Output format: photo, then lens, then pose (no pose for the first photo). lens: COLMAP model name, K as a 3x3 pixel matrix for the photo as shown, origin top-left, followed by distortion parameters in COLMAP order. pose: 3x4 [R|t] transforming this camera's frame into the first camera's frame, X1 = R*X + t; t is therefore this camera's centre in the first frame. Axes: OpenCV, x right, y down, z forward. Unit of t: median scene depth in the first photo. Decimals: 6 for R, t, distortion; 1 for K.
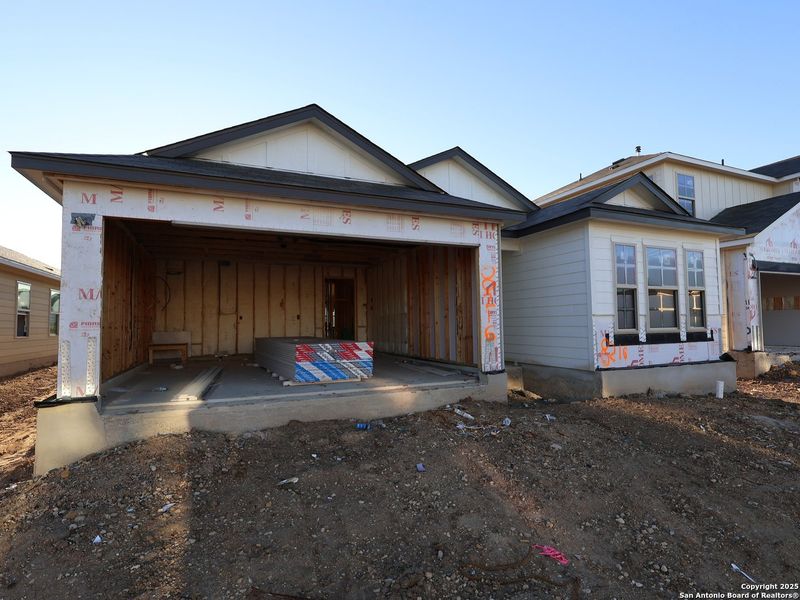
lens RADIAL K [[417.5, 0, 400.0], [0, 417.5, 300.0], [0, 0, 1]] dist [-0.001964, -0.001640]
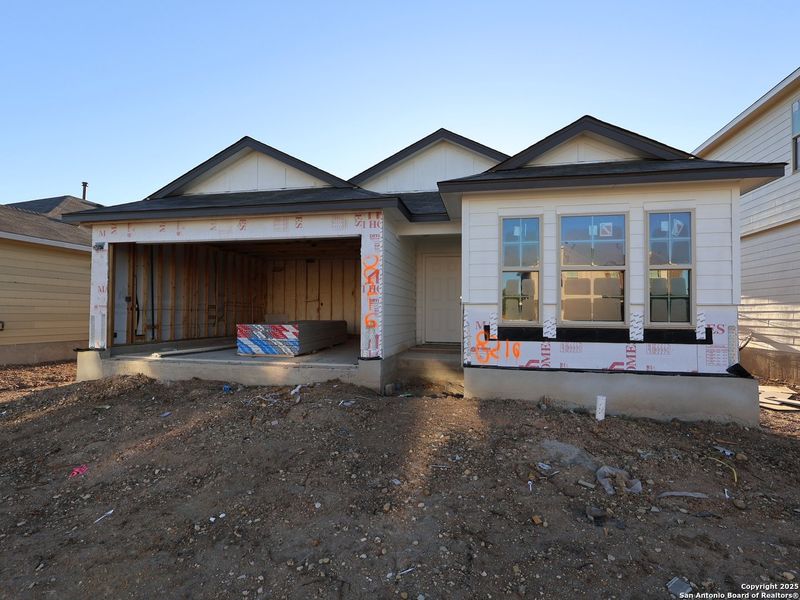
lens RADIAL K [[417.5, 0, 400.0], [0, 417.5, 300.0], [0, 0, 1]] dist [-0.001964, -0.001640]
pose [[0.816678, 0.001553, -0.577092, 0.857933], [0.015294, 0.999587, 0.024333, 0.005143], [0.576892, -0.028698, 0.816316, 0.204888]]
